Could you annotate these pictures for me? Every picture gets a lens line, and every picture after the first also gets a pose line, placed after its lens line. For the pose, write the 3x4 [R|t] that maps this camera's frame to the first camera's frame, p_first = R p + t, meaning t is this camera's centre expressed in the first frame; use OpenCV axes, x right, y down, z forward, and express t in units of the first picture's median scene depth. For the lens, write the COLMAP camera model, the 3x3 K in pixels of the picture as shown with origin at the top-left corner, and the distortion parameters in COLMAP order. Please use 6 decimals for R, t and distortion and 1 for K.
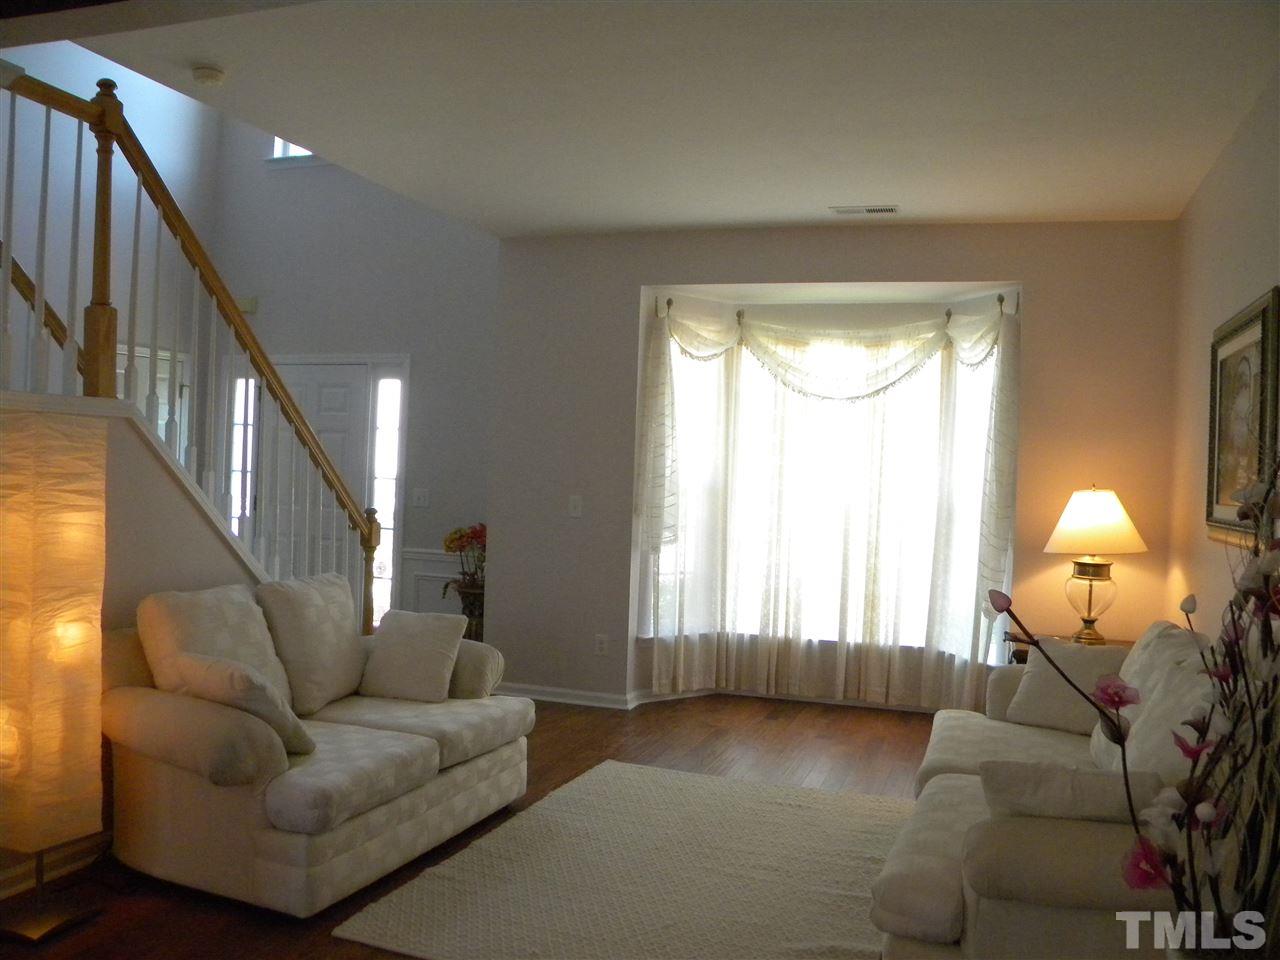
lens RADIAL K [[1079.5, 0, 640.0], [0, 1079.5, 480.0], [0, 0, 1]] dist [-0.185103, 0.154690]
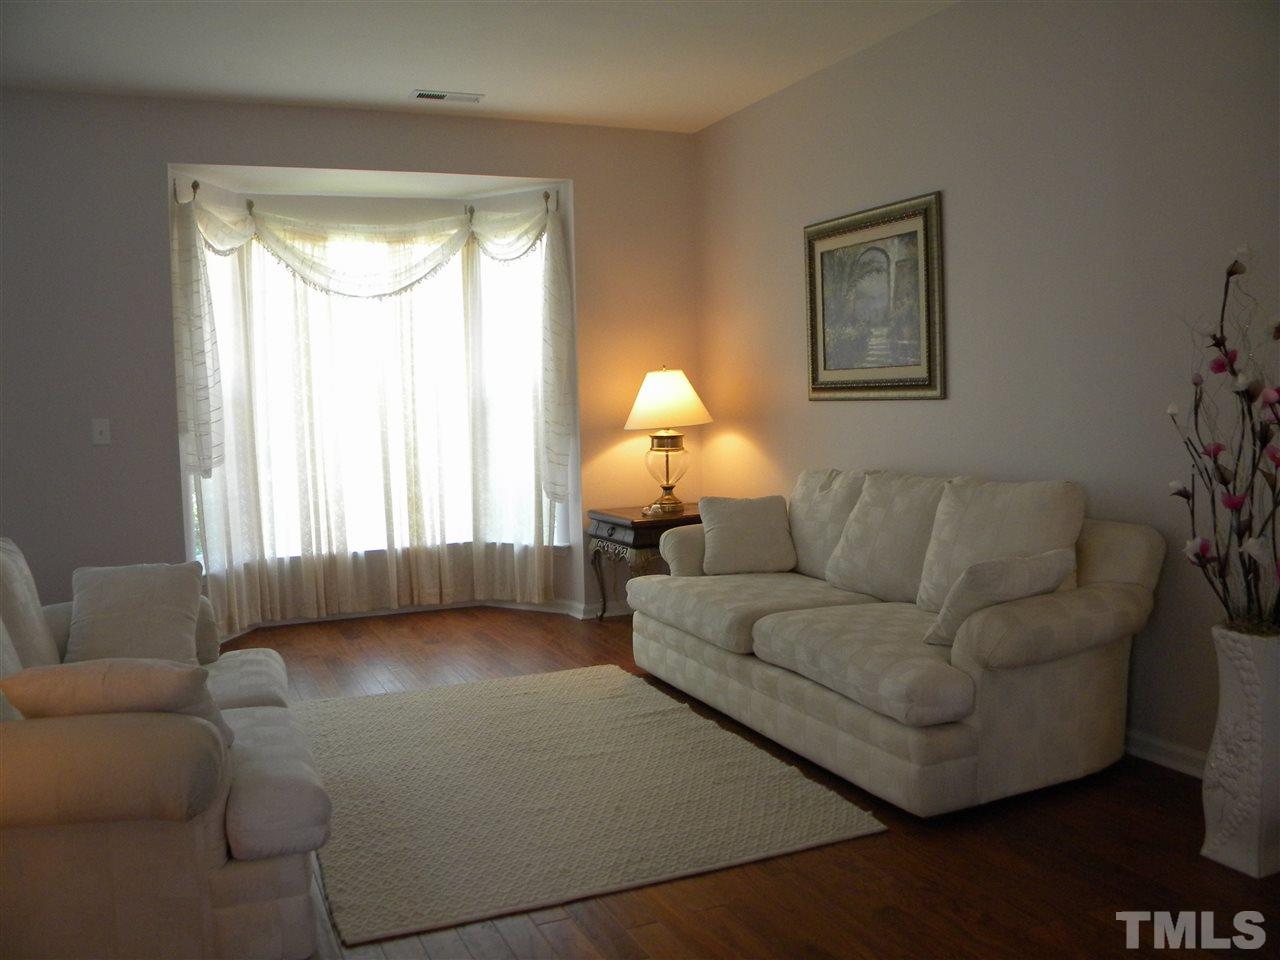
lens RADIAL K [[1079.5, 0, 640.0], [0, 1079.5, 480.0], [0, 0, 1]] dist [-0.185103, 0.154690]
pose [[0.728297, -0.110347, 0.676319, -0.299597], [0.062932, 0.993549, 0.094337, 0.012573], [-0.682366, -0.026143, 0.730543, 0.142955]]
